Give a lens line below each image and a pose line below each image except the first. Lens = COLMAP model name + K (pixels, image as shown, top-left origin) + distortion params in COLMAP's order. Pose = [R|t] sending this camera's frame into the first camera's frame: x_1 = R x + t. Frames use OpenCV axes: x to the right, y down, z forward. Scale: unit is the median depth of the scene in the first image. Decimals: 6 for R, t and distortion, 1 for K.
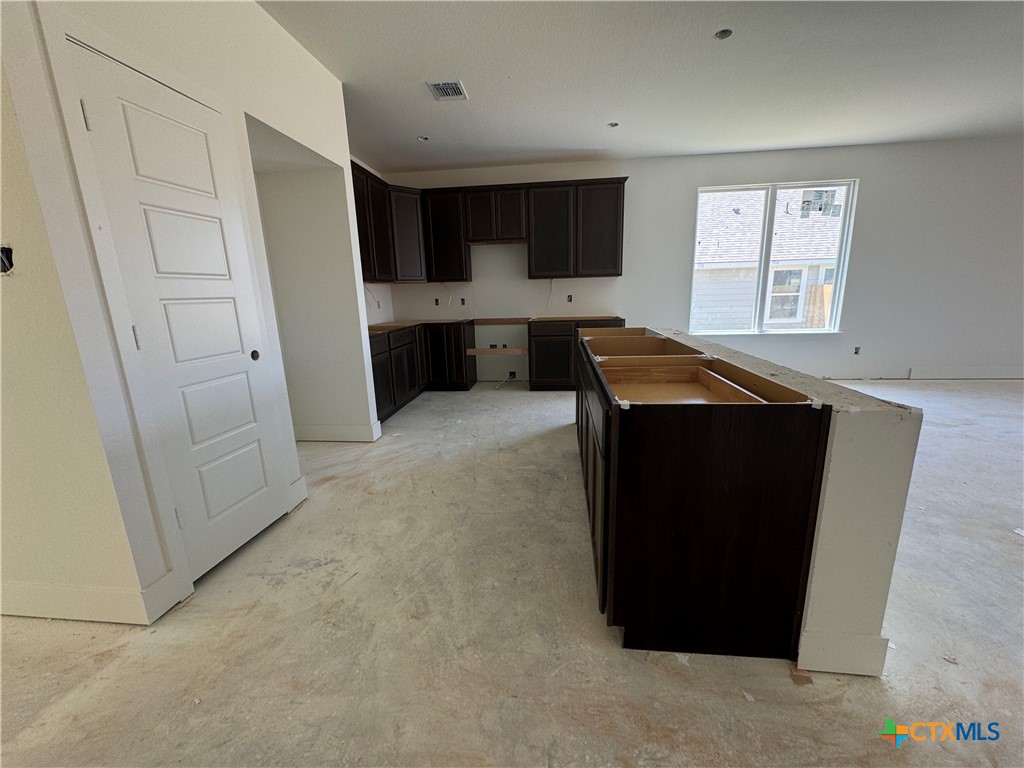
lens RADIAL K [[409.9, 0, 514.3], [0, 409.9, 383.6], [0, 0, 1]] dist [-0.003193, 0.000136]
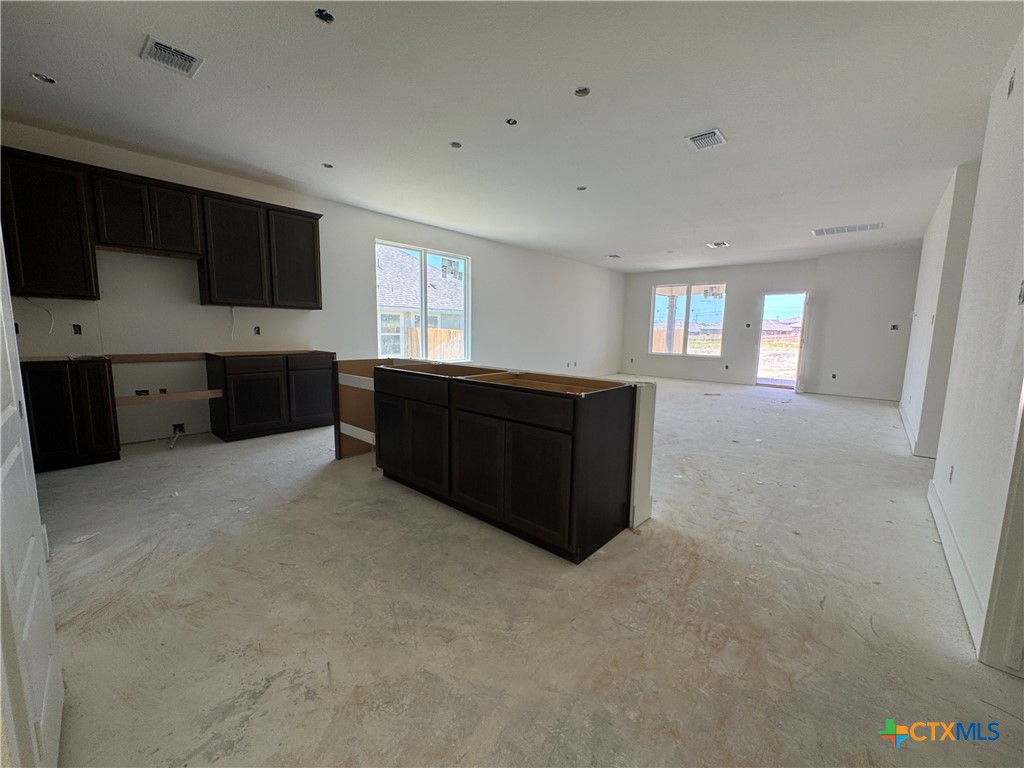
lens RADIAL K [[409.9, 0, 514.1], [0, 409.9, 384.1], [0, 0, 1]] dist [-0.003193, 0.000136]
pose [[0.575867, -0.069491, 0.814585, -0.382770], [0.143444, 0.989513, -0.016993, -0.000678], [-0.804861, 0.126633, 0.579796, 0.094211]]
